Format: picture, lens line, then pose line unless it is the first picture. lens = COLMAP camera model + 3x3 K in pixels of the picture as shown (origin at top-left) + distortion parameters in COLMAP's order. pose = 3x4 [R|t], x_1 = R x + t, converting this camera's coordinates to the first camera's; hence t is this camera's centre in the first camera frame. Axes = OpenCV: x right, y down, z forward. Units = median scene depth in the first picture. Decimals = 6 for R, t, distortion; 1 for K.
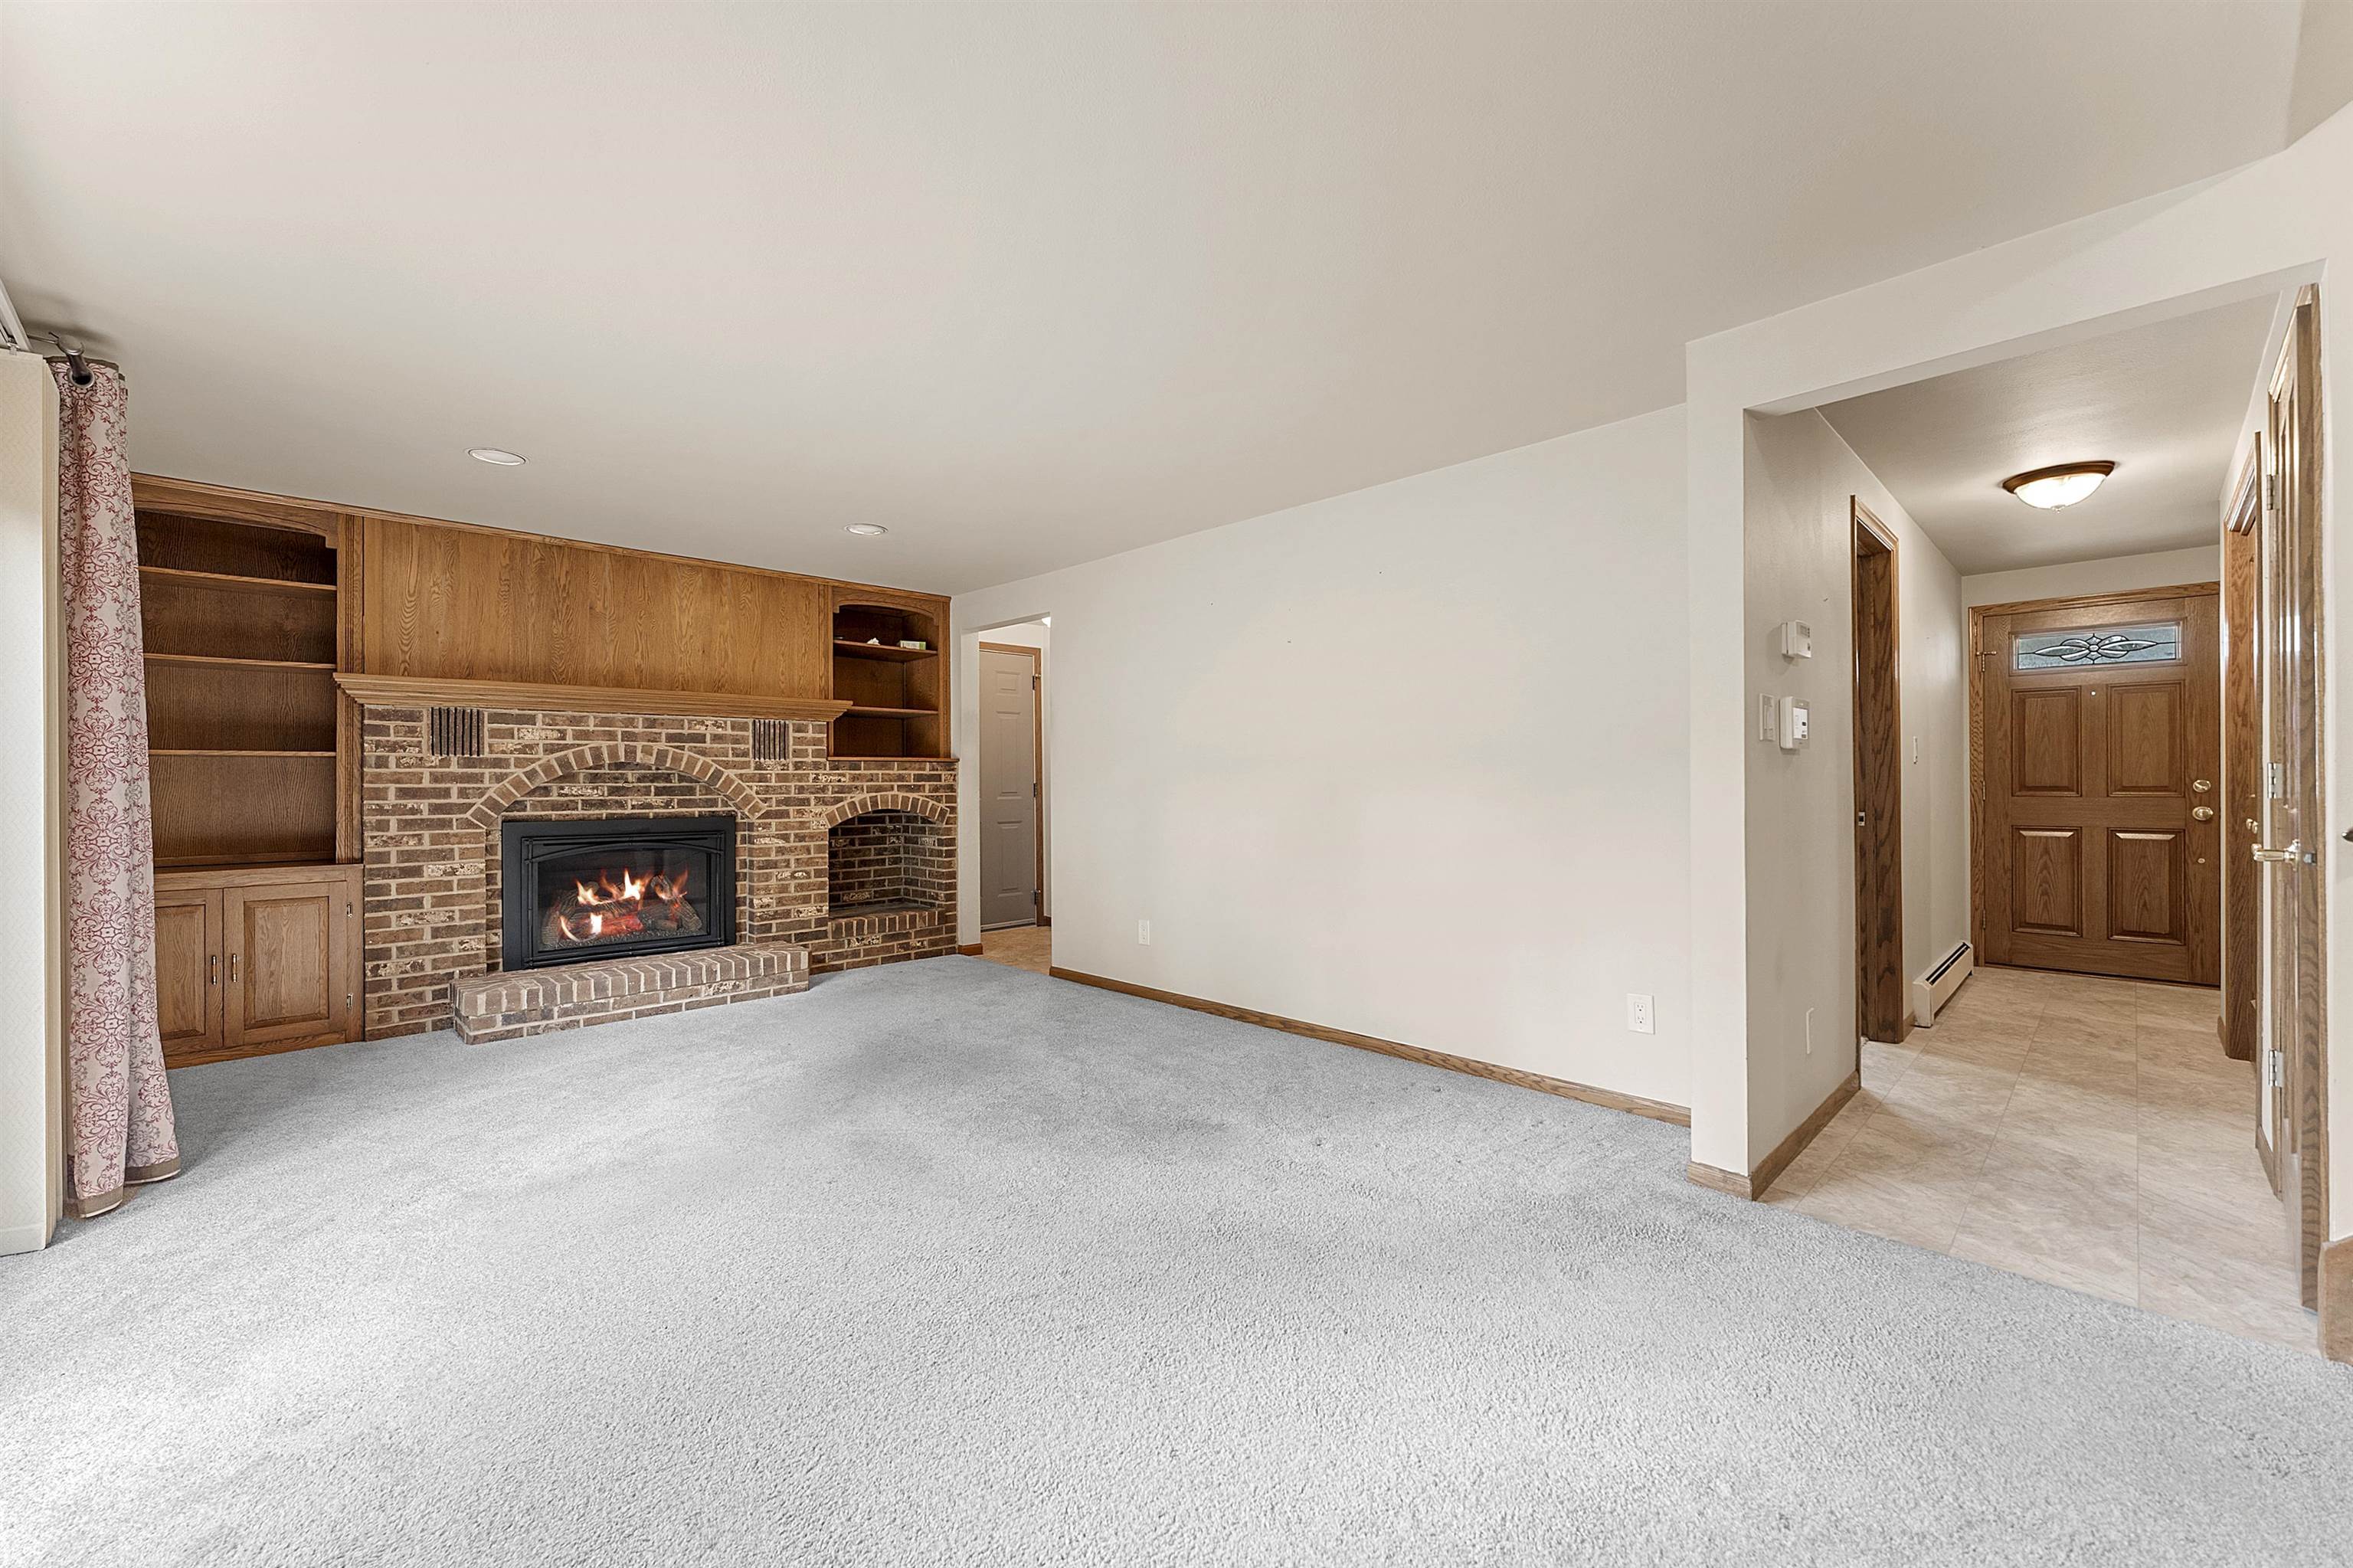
lens RADIAL K [[960.0, 0, 1179.2], [0, 960.0, 800.0], [0, 0, 1]] dist [0.000415, -0.000064]
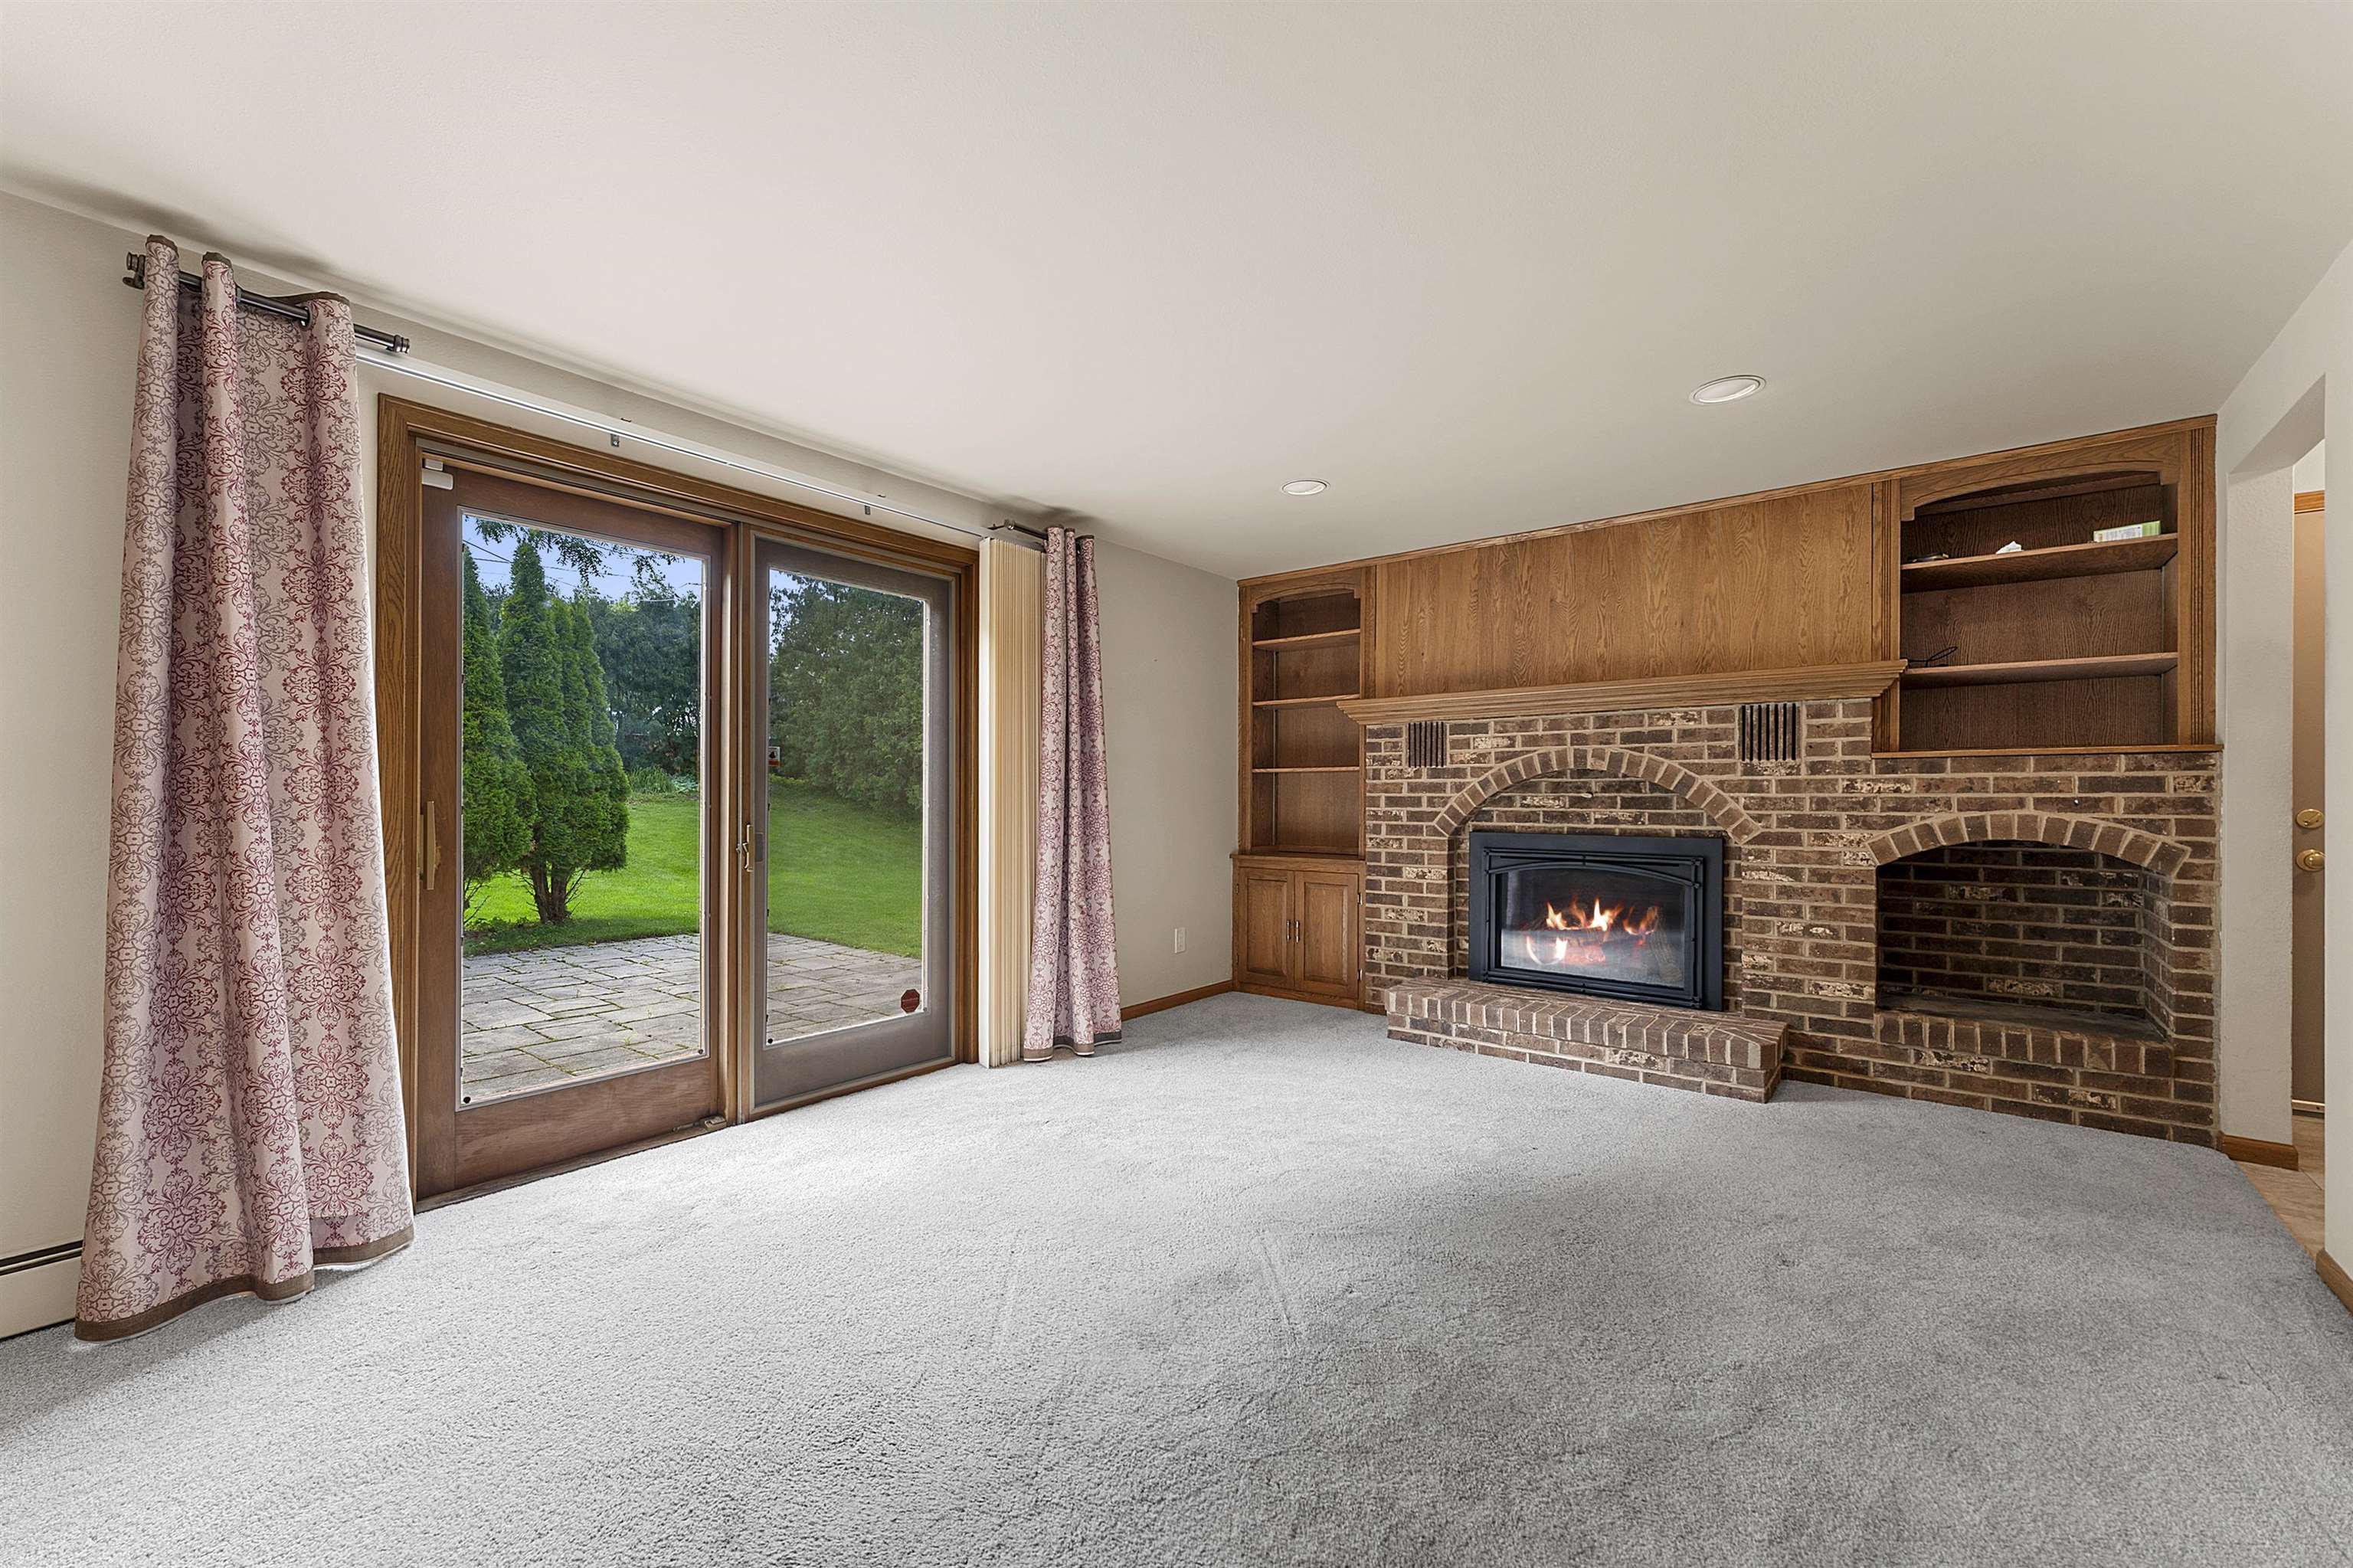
lens RADIAL K [[960.0, 0, 1179.2], [0, 960.0, 800.0], [0, 0, 1]] dist [0.000415, -0.000064]
pose [[0.103855, 0.009345, -0.994549, 0.241482], [-0.020078, 0.999772, 0.007298, -0.010069], [0.994390, 0.019211, 0.104019, 0.530557]]
